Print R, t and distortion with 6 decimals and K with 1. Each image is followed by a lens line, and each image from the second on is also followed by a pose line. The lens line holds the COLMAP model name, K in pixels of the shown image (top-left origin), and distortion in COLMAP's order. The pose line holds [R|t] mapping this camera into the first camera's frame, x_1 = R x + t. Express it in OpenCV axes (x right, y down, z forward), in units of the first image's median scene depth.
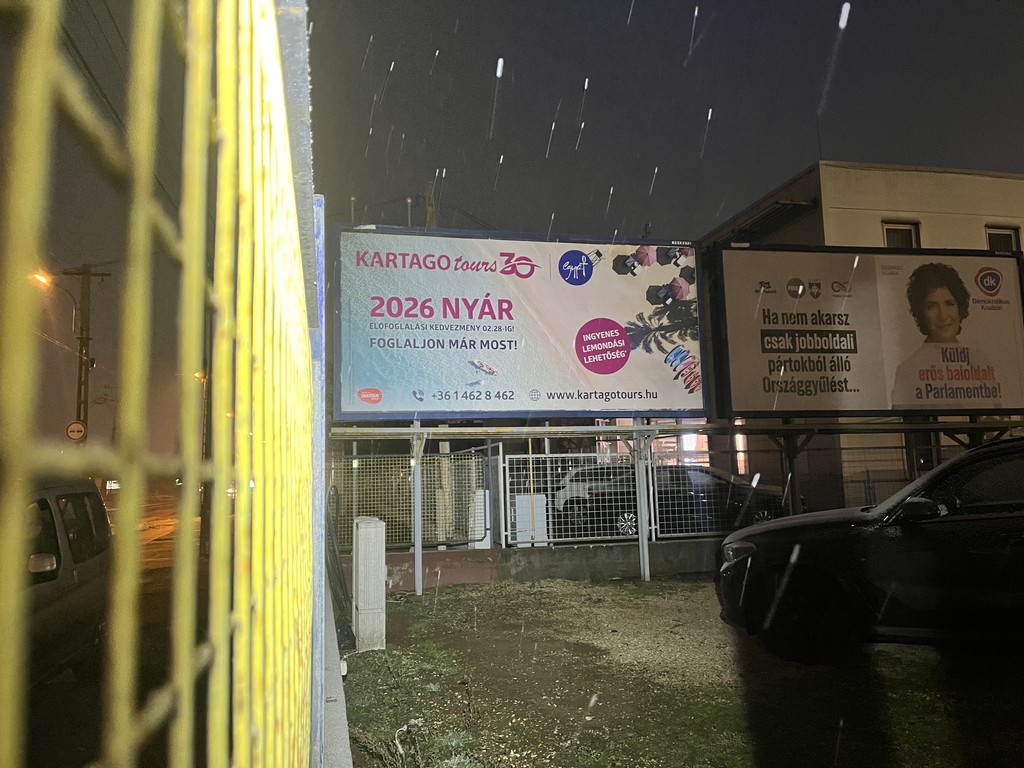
lens RADIAL K [[766.9, 0, 512.0], [0, 766.9, 384.0], [0, 0, 1]] dist [0.083587, -0.094331]
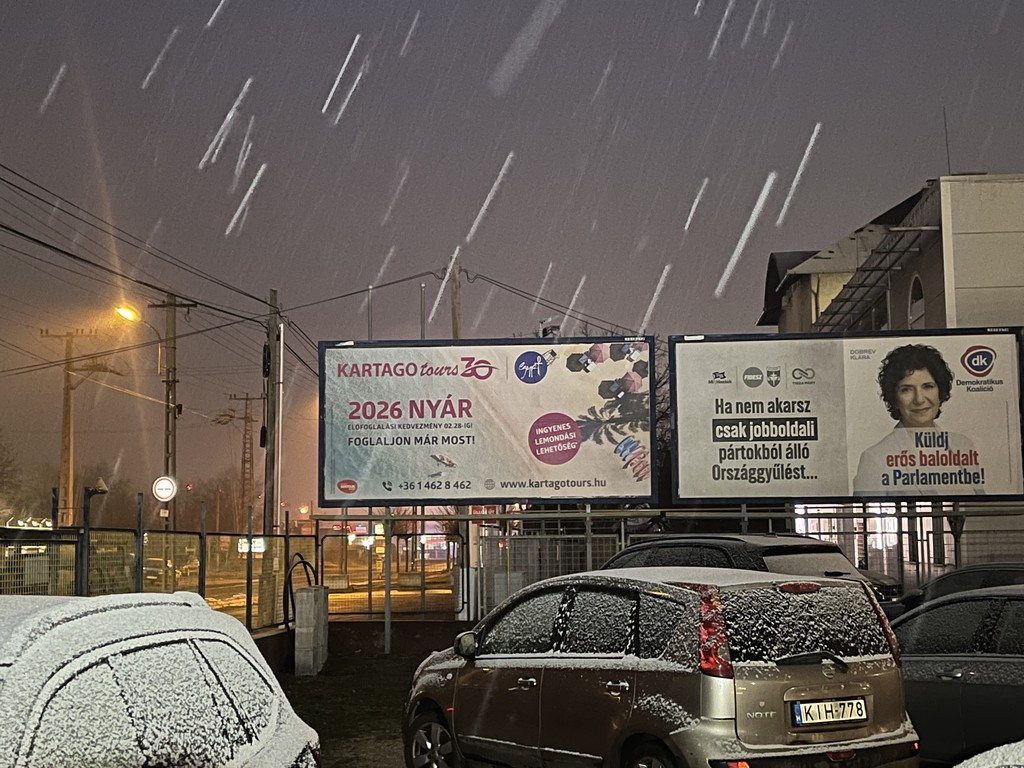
lens RADIAL K [[1445.3, 0, 512.0], [0, 1445.3, 384.0], [0, 0, 1]] dist [0.110365, -0.089974]
pose [[0.955149, -0.015139, -0.295737, 0.649007], [0.018396, 0.999797, 0.008235, -0.140641], [0.295553, -0.013306, 0.955234, -0.958565]]
